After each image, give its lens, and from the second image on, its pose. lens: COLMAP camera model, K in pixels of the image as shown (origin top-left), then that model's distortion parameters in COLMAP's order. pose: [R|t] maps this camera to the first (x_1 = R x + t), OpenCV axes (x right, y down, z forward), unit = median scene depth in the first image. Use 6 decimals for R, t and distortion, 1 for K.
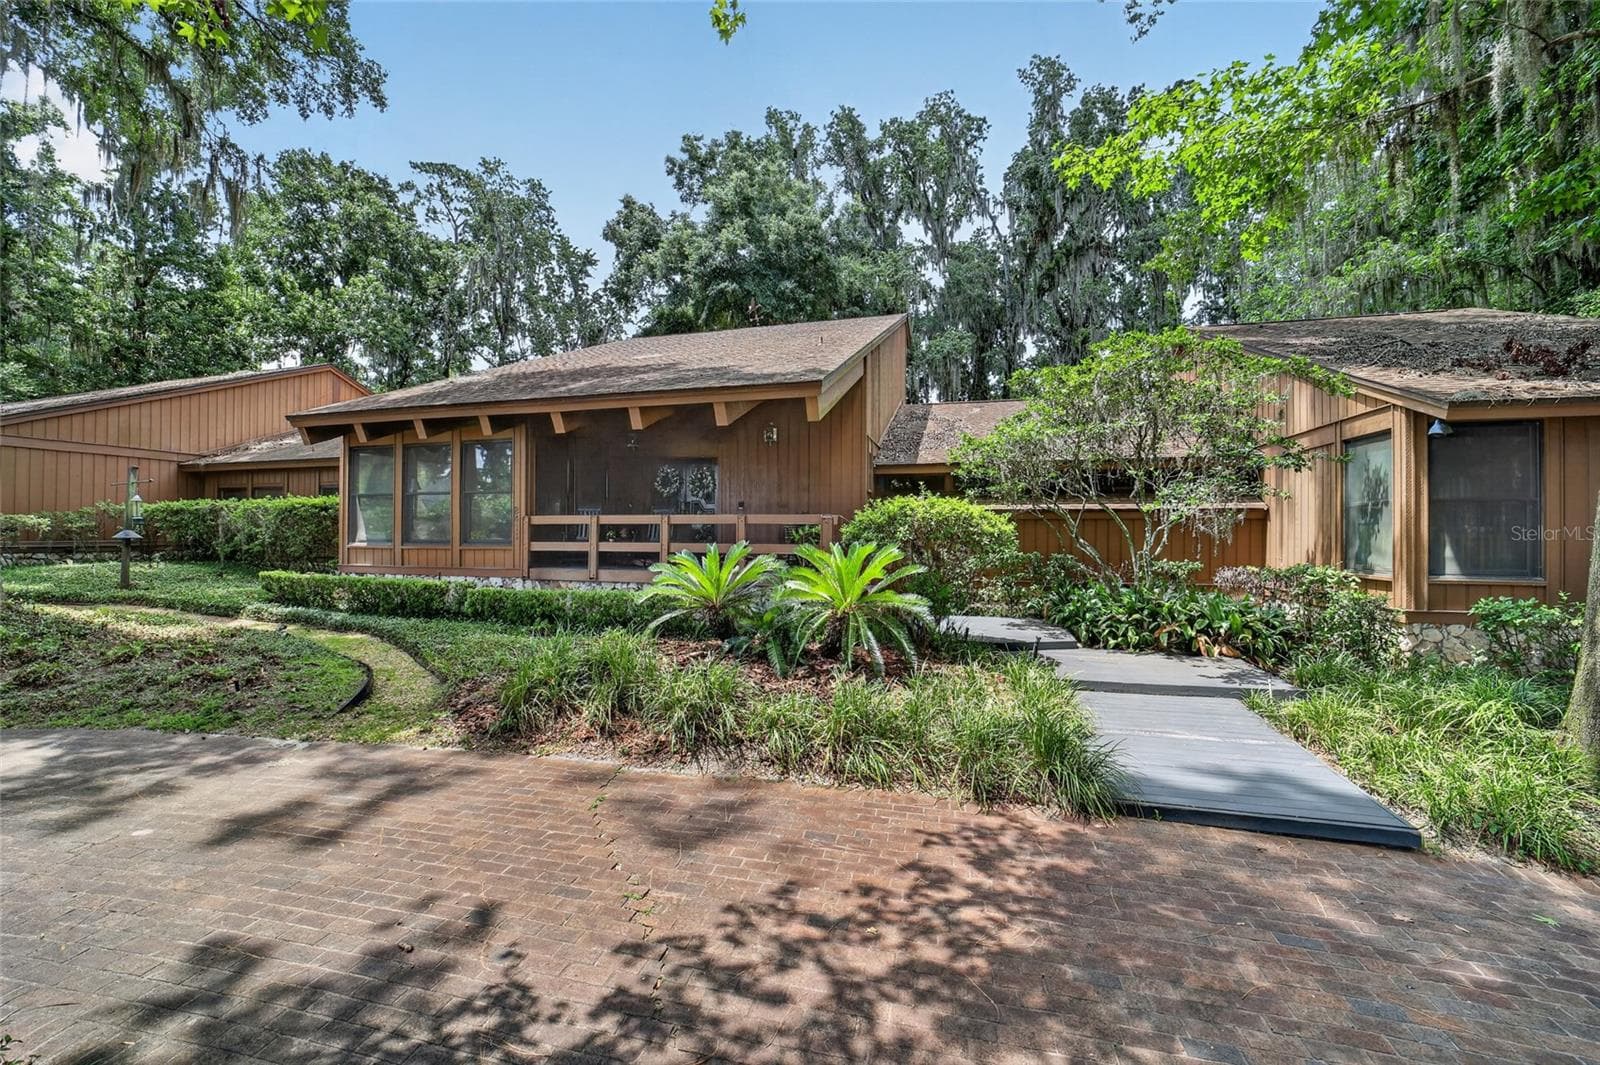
lens RADIAL K [[627.9, 0, 804.1], [0, 627.9, 528.7], [0, 0, 1]] dist [-0.035135, 0.009399]
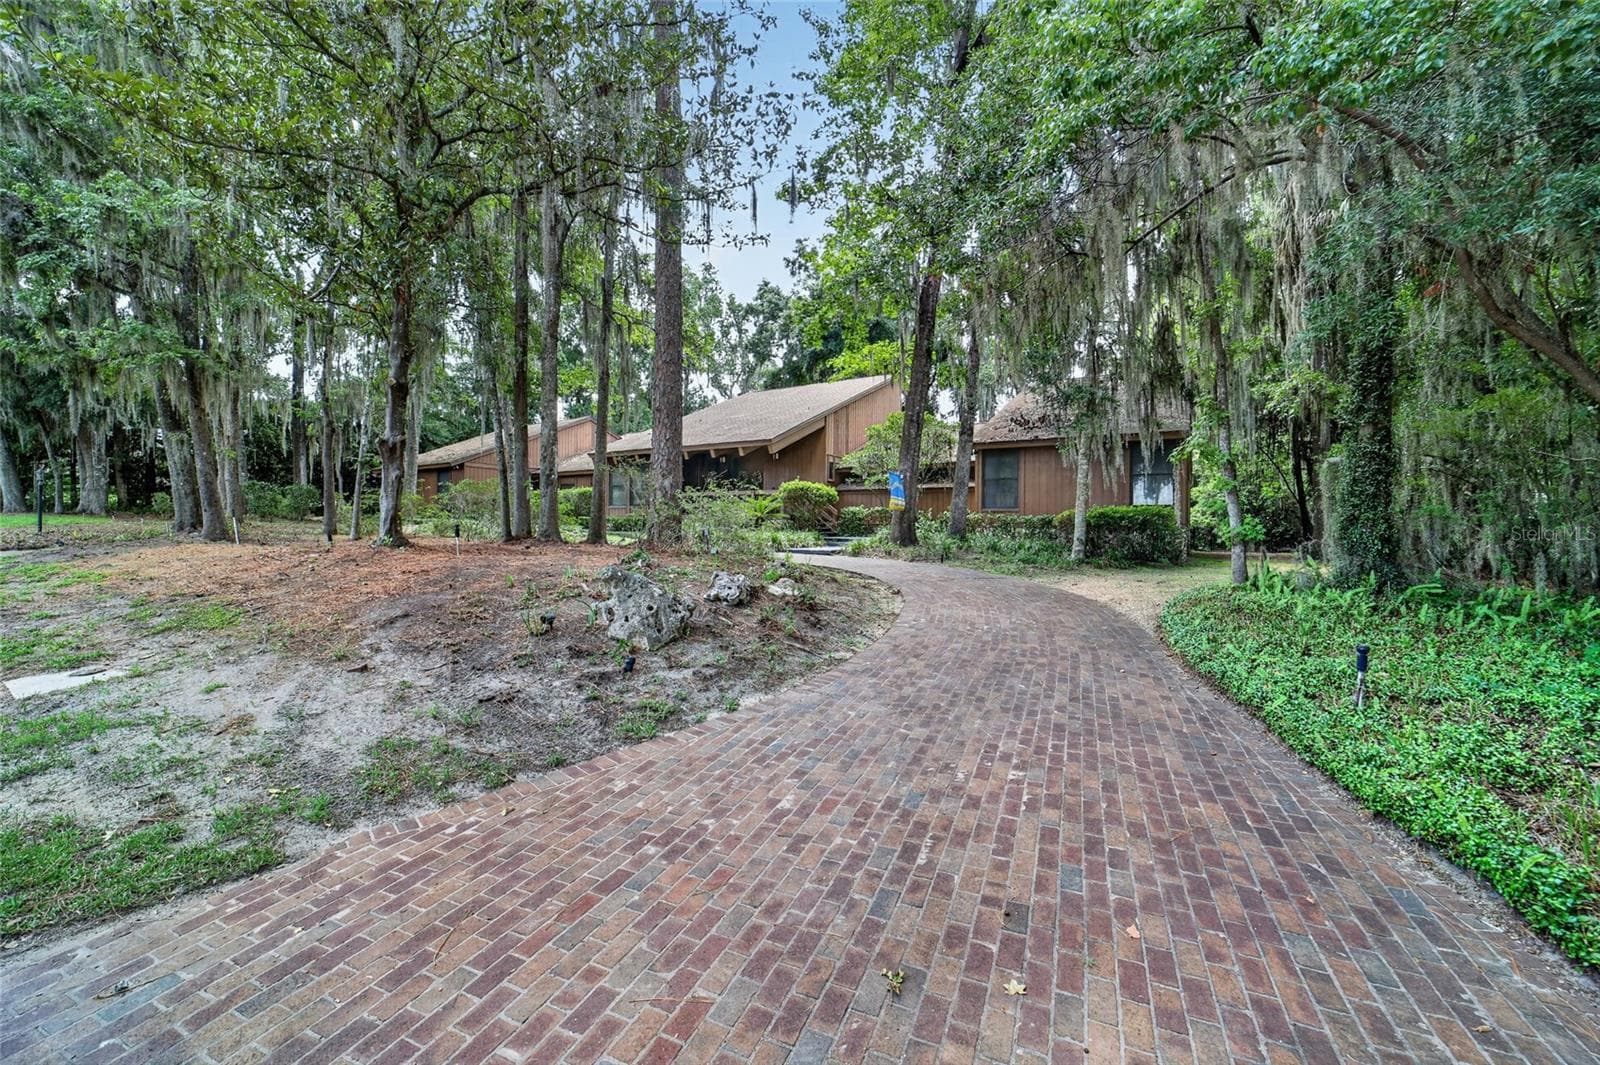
lens RADIAL K [[627.9, 0, 804.1], [0, 627.9, 528.7], [0, 0, 1]] dist [-0.035135, 0.009399]
pose [[0.957986, 0.008751, -0.286680, 0.282285], [-0.005641, 0.999916, 0.011673, 0.036234], [0.286758, -0.009565, 0.957955, -0.463415]]
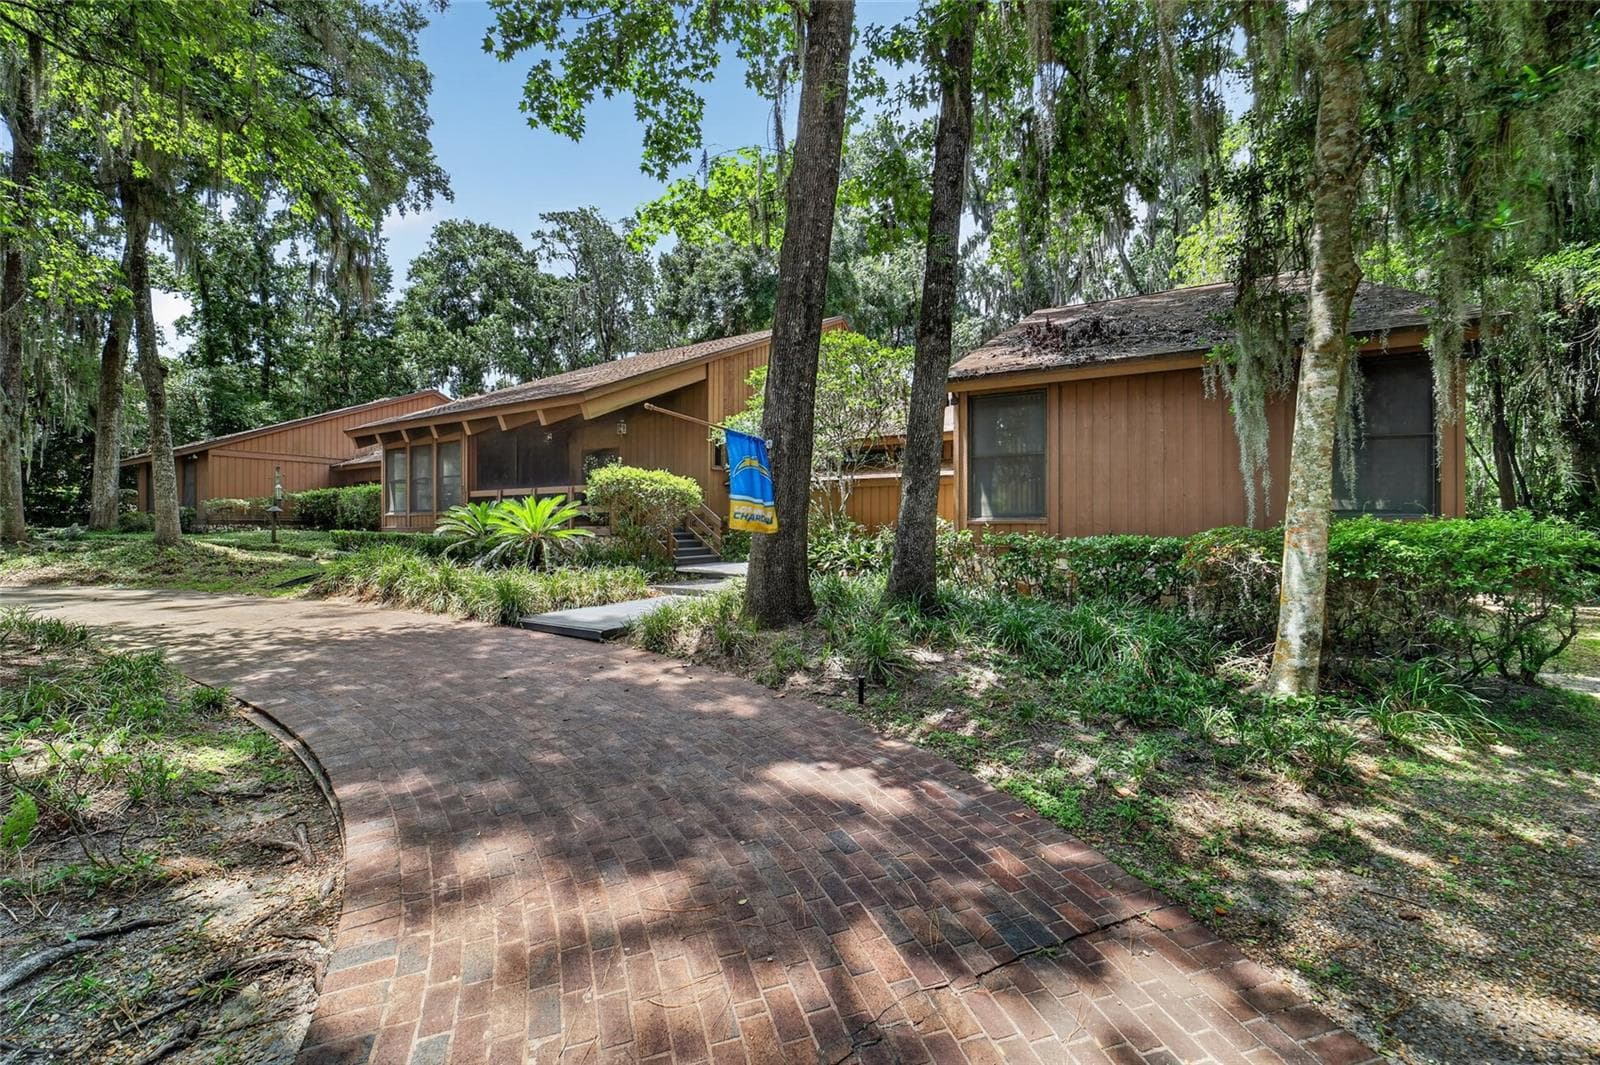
lens RADIAL K [[627.9, 0, 804.1], [0, 627.9, 528.7], [0, 0, 1]] dist [-0.035135, 0.009399]
pose [[0.967500, -0.003367, -0.252849, 0.272688], [0.005859, 0.999941, 0.009104, 0.022849], [0.252803, -0.010289, 0.967463, -0.088571]]
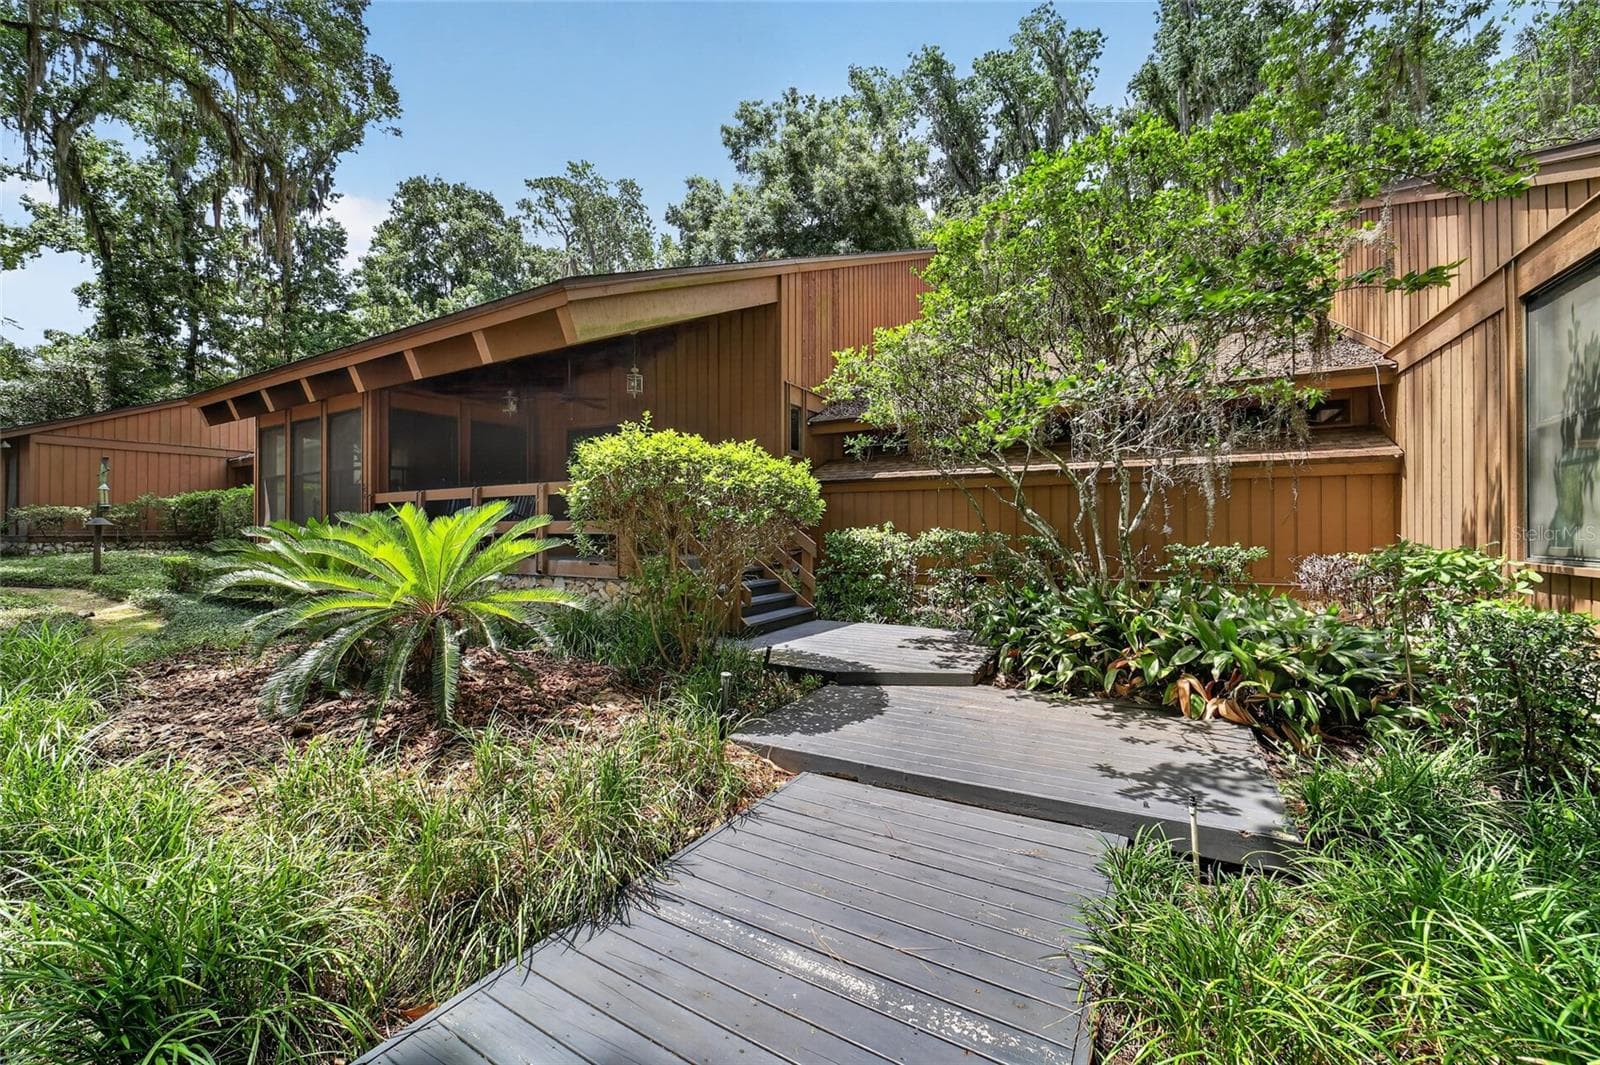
lens RADIAL K [[627.9, 0, 804.1], [0, 627.9, 528.7], [0, 0, 1]] dist [-0.035135, 0.009399]
pose [[0.969918, -0.006693, -0.243341, 0.136929], [0.007786, 0.999963, 0.003531, 0.011640], [0.243309, -0.005320, 0.969934, 0.119940]]
